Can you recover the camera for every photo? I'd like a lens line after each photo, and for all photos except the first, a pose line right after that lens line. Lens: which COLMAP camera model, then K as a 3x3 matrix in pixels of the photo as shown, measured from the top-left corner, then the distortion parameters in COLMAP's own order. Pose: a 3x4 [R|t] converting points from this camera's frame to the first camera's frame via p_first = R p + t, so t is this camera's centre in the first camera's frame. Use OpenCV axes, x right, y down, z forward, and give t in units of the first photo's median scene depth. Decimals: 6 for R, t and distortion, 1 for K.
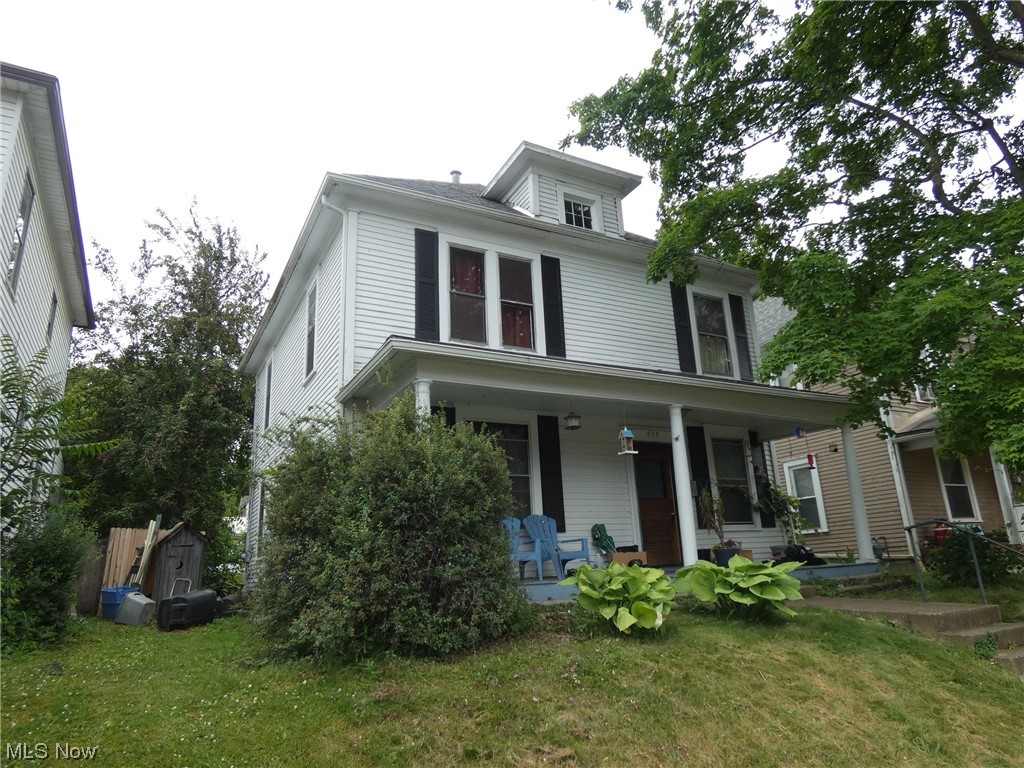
lens RADIAL K [[658.5, 0, 512.0], [0, 658.5, 384.0], [0, 0, 1]] dist [-0.022672, -0.000563]
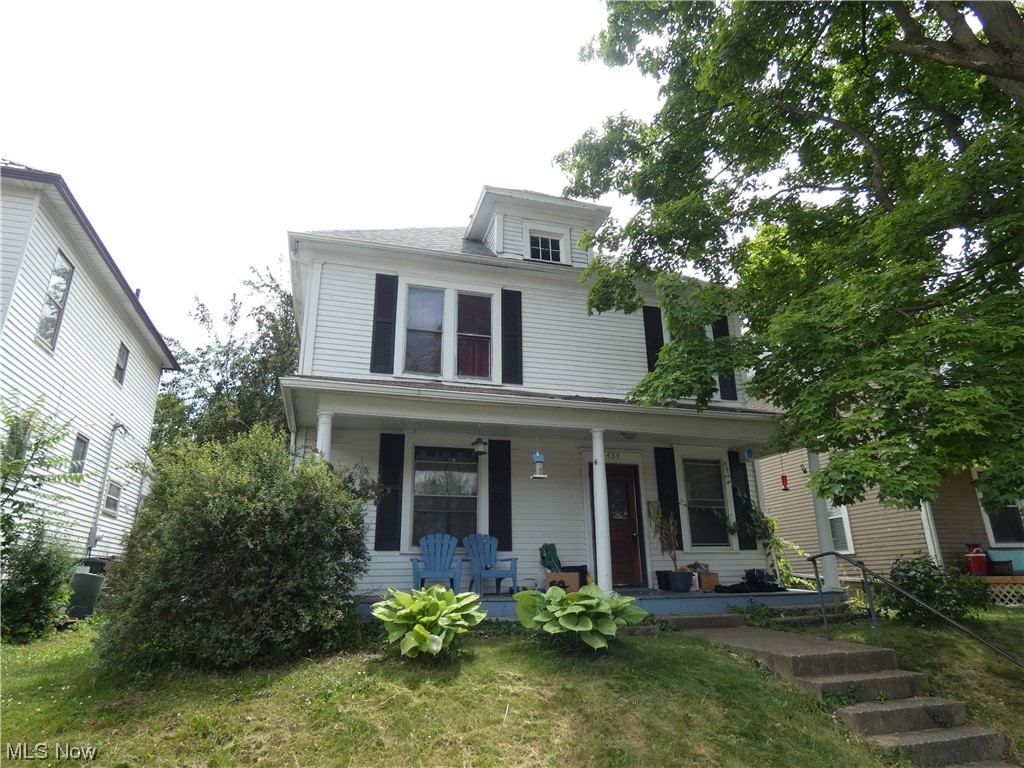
lens RADIAL K [[606.2, 0, 512.0], [0, 606.2, 384.0], [0, 0, 1]] dist [-0.012075, -0.001994]
pose [[0.978794, -0.031922, -0.202344, 0.256807], [0.025565, 0.999096, -0.033956, -0.007700], [0.203245, 0.028063, 0.978726, 0.039260]]
